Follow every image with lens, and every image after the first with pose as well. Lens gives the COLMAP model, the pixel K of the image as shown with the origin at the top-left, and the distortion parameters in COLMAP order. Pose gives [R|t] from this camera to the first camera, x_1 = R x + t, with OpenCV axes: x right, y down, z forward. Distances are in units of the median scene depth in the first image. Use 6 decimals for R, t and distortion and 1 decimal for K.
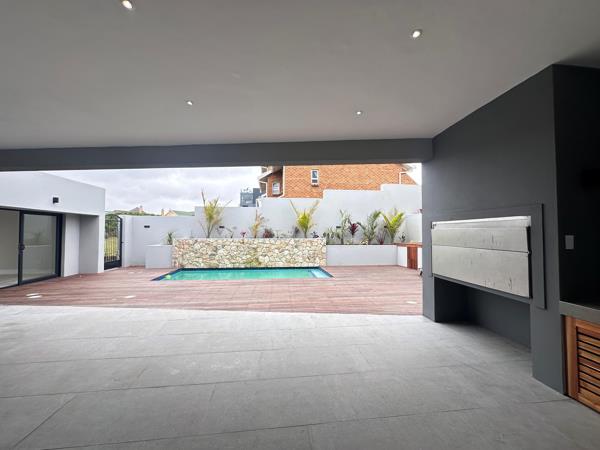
lens RADIAL K [[240.6, 0, 300.1], [0, 240.6, 225.0], [0, 0, 1]] dist [-0.000224, 0.000021]
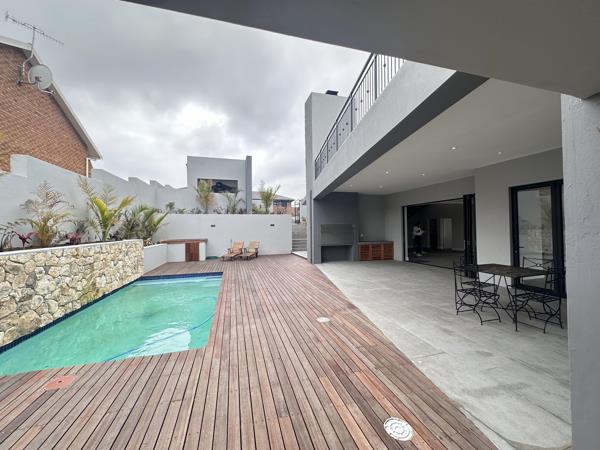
lens RADIAL K [[240.6, 0, 300.2], [0, 240.6, 225.6], [0, 0, 1]] dist [-0.000224, 0.000021]
pose [[-0.167765, 0.014637, 0.985718, -0.780224], [-0.016313, 0.999712, -0.017621, 0.015988], [-0.985692, -0.019036, -0.167478, 0.653927]]
